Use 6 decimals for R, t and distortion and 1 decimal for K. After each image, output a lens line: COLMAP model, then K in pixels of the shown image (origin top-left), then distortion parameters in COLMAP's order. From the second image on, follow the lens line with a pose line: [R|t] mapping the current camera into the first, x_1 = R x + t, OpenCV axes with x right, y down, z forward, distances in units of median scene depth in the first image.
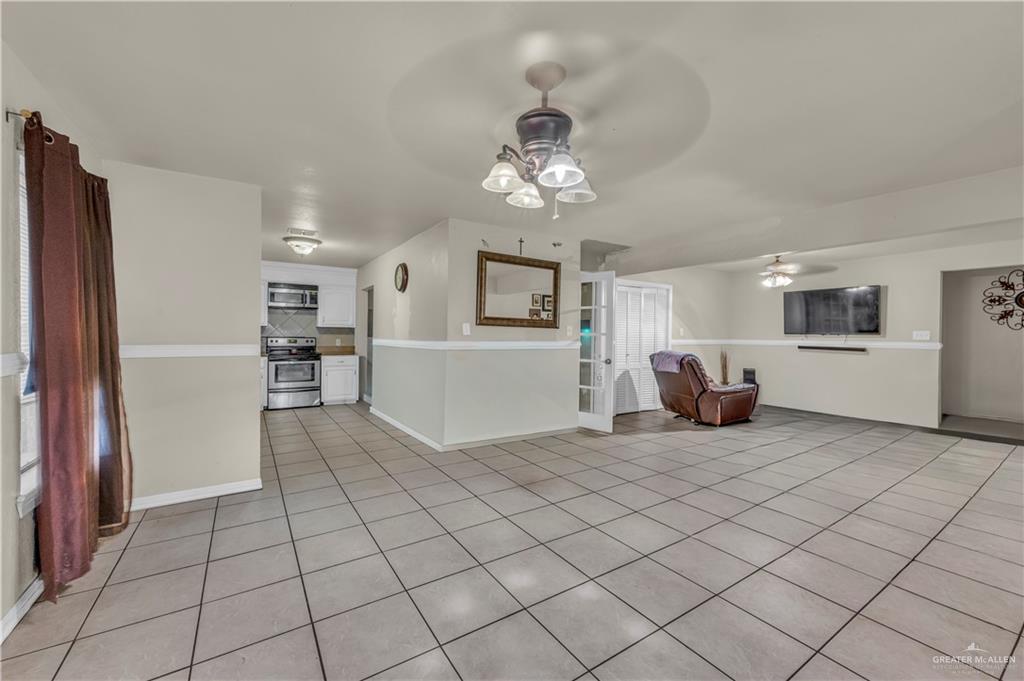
lens RADIAL K [[399.2, 0, 513.1], [0, 399.2, 333.9], [0, 0, 1]] dist [-0.001283, -0.000045]
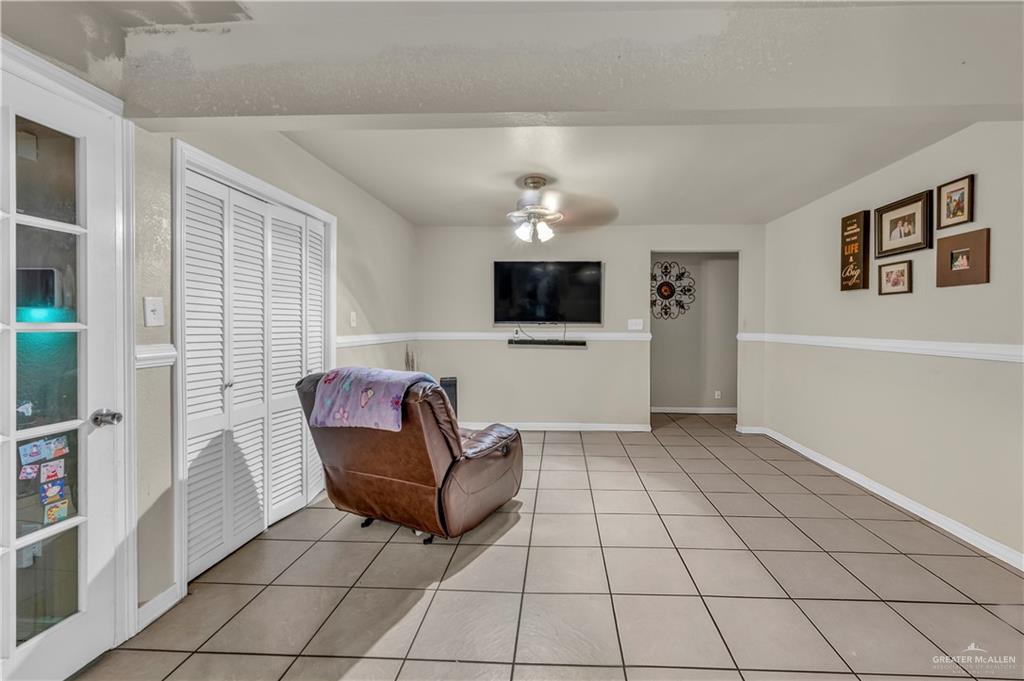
lens RADIAL K [[399.2, 0, 513.1], [0, 399.2, 333.9], [0, 0, 1]] dist [-0.001283, -0.000045]
pose [[0.590039, -0.025006, 0.806987, 0.185897], [0.001606, 0.999555, 0.029799, -0.002275], [-0.807373, -0.016286, 0.589816, 0.712230]]
